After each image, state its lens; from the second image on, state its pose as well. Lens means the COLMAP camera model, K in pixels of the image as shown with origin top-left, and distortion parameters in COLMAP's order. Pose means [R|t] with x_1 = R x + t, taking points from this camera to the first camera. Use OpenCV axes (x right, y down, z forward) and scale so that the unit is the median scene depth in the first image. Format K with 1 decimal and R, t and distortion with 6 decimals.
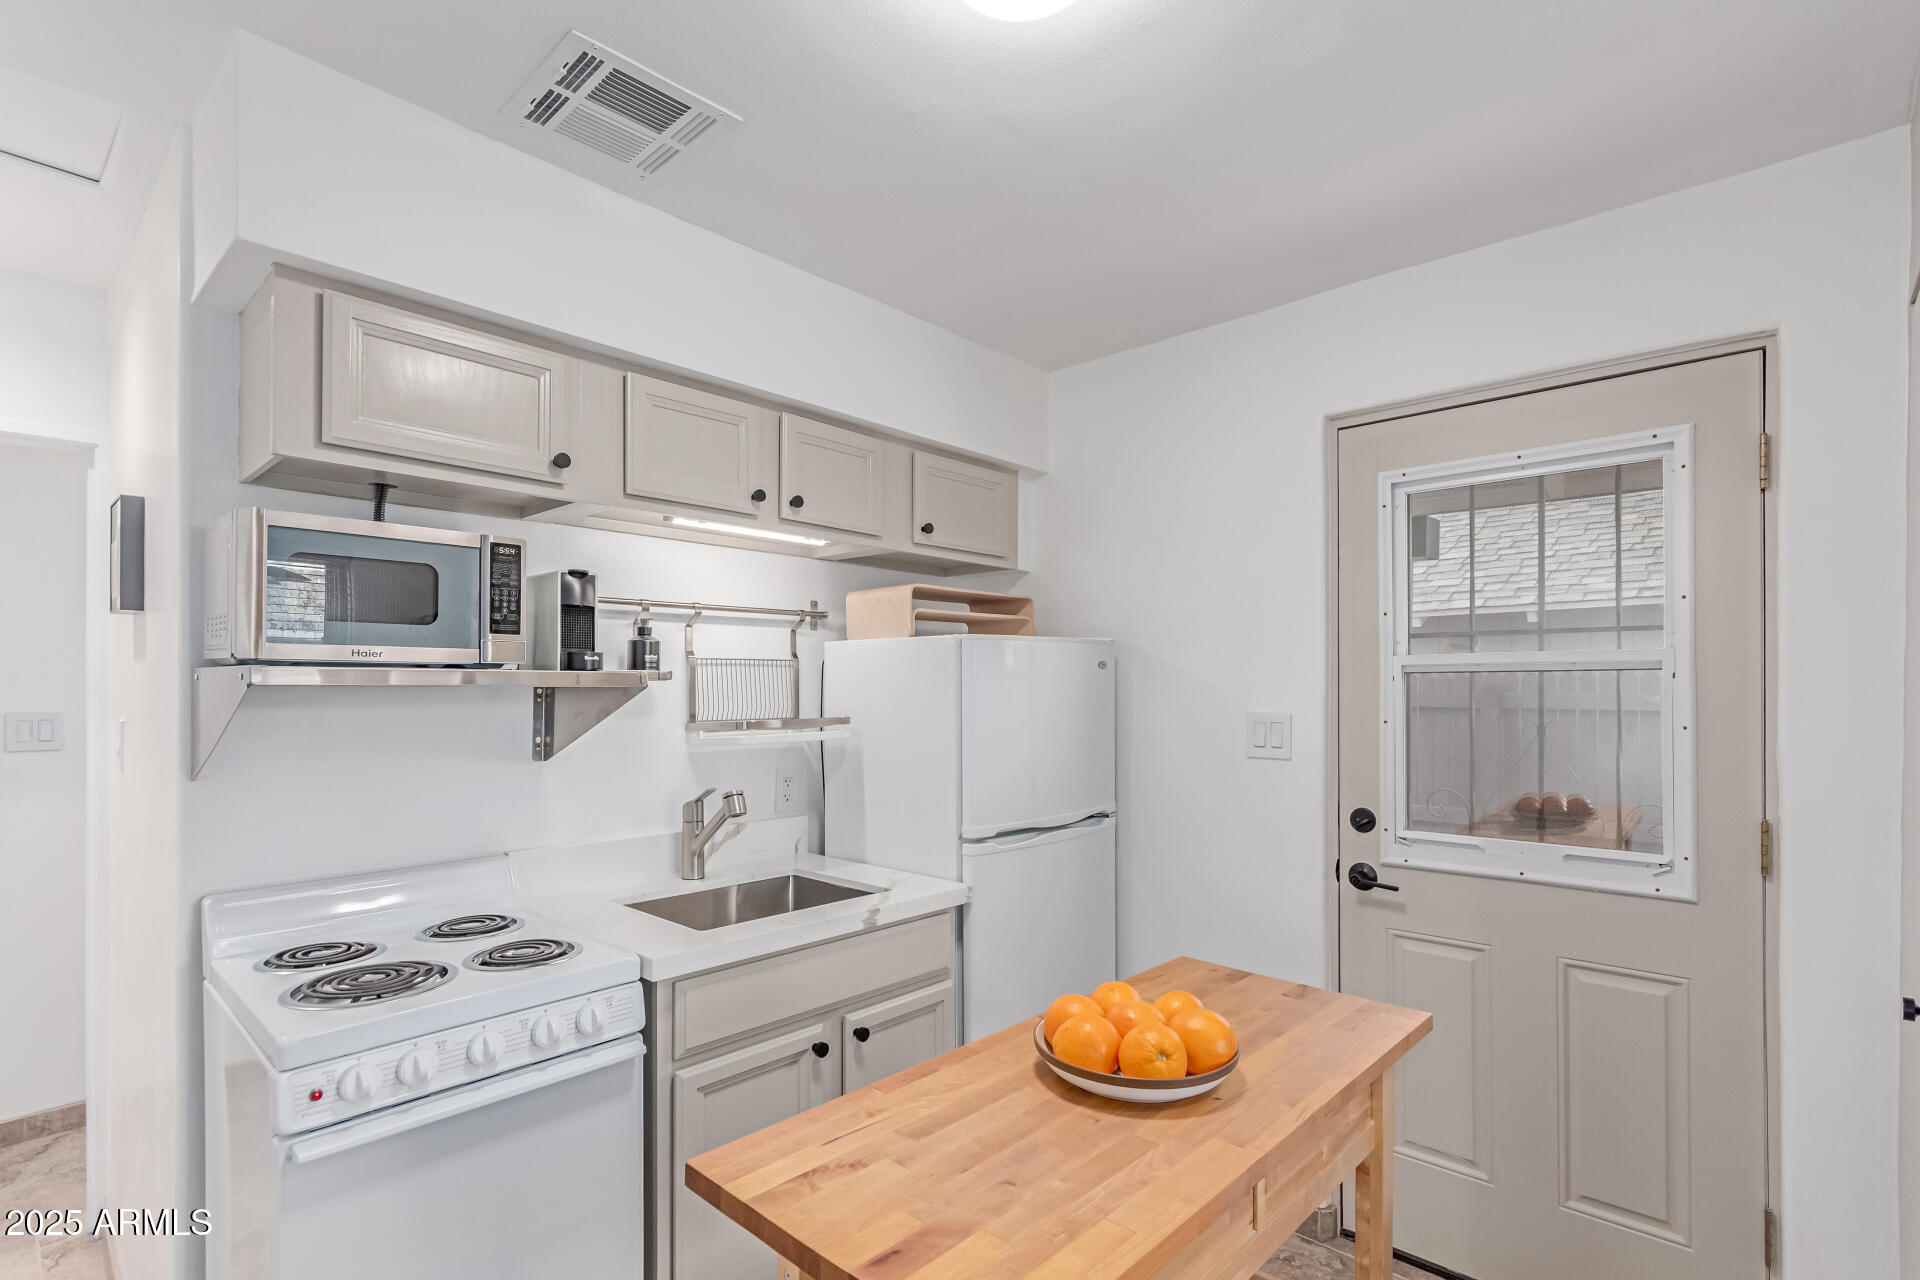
lens RADIAL K [[900.7, 0, 991.7], [0, 900.7, 685.0], [0, 0, 1]] dist [0.003698, -0.000012]
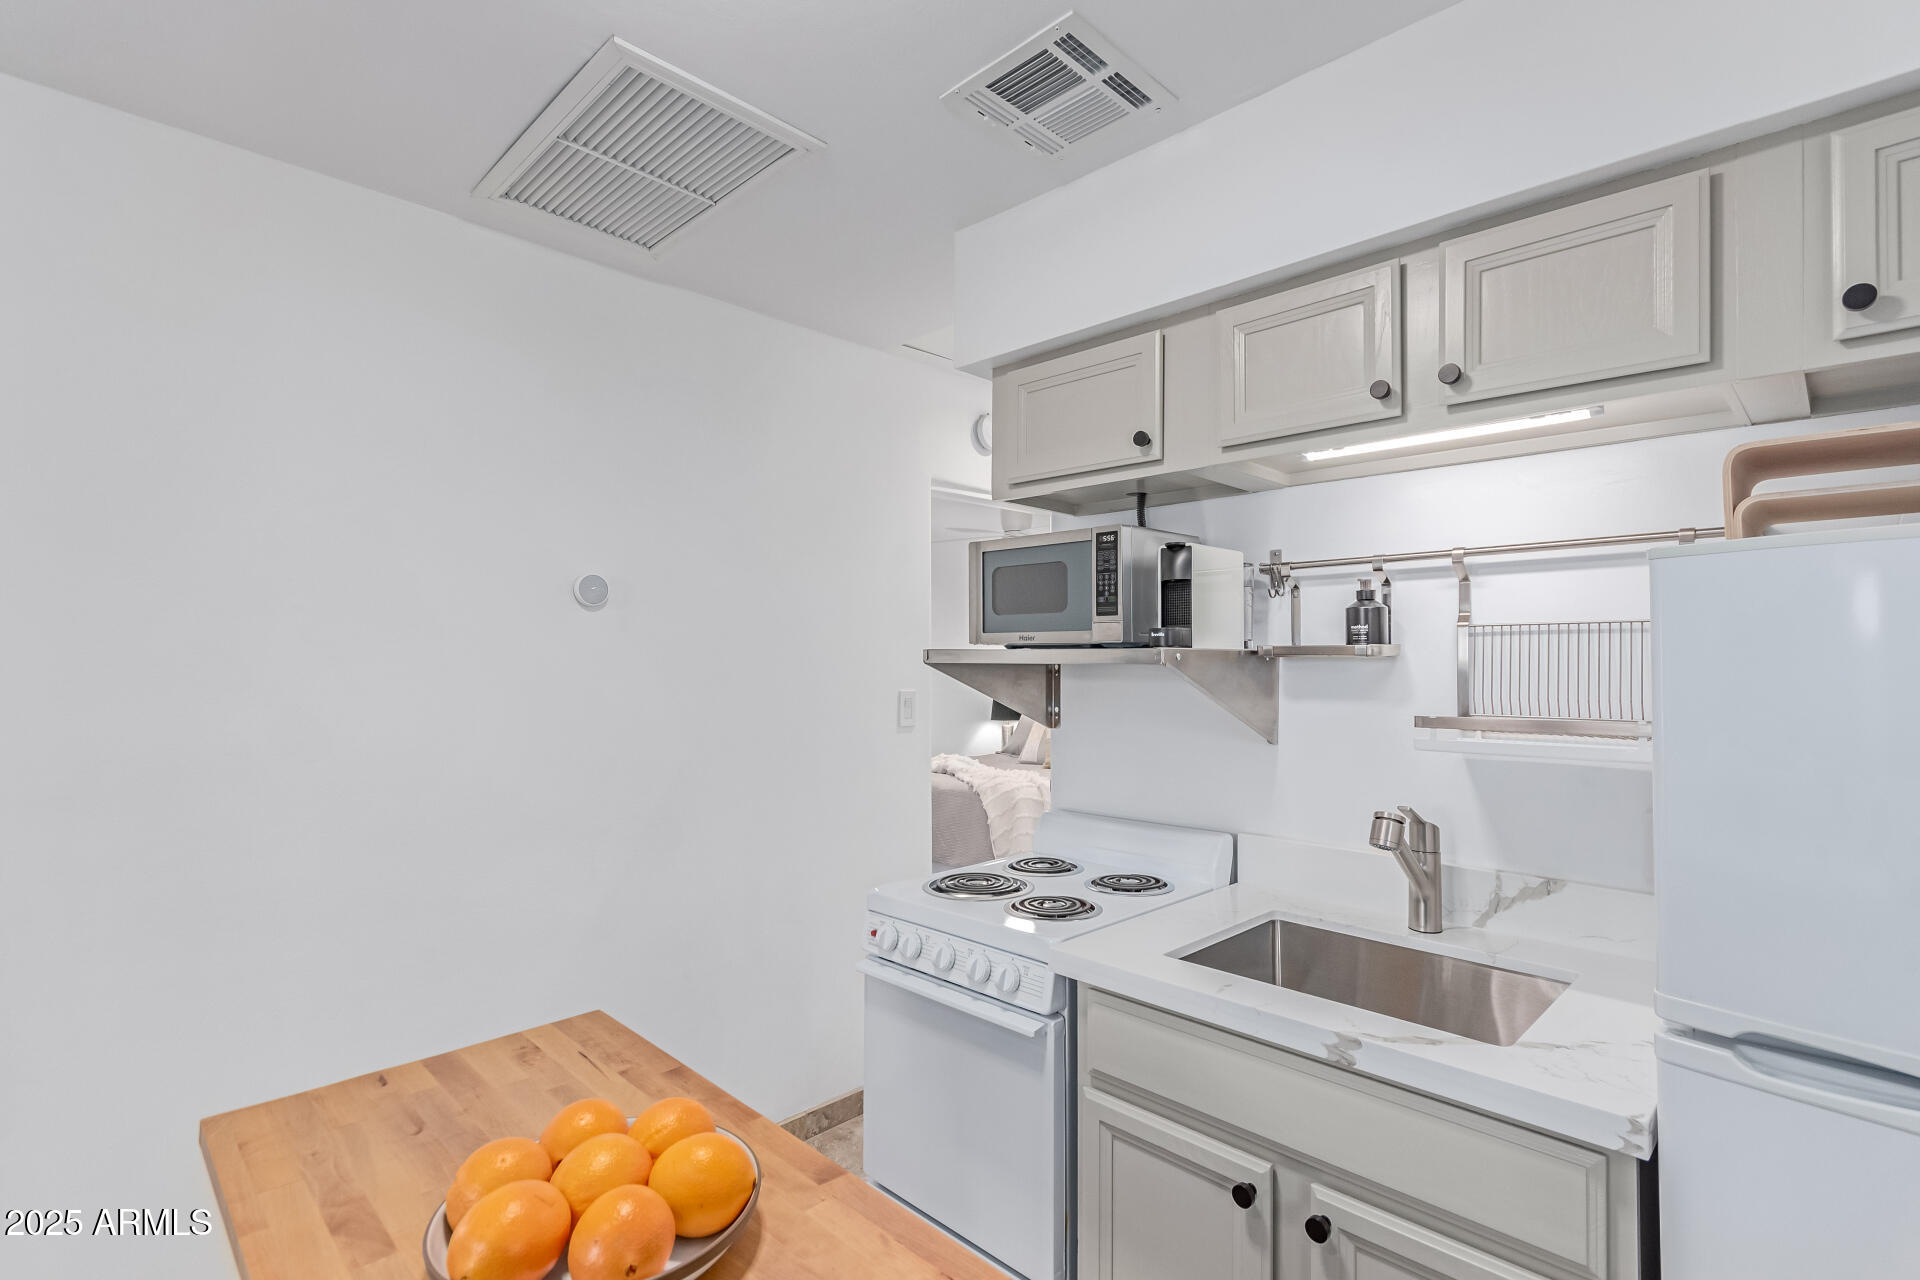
lens RADIAL K [[900.7, 0, 962.3], [0, 900.7, 647.1], [0, 0, 1]] dist [0.003698, -0.000012]
pose [[-0.046780, -0.016517, -0.998769, 0.545022], [-0.002519, 0.999862, -0.016417, -0.000005], [0.998902, 0.001748, -0.046815, 0.869457]]
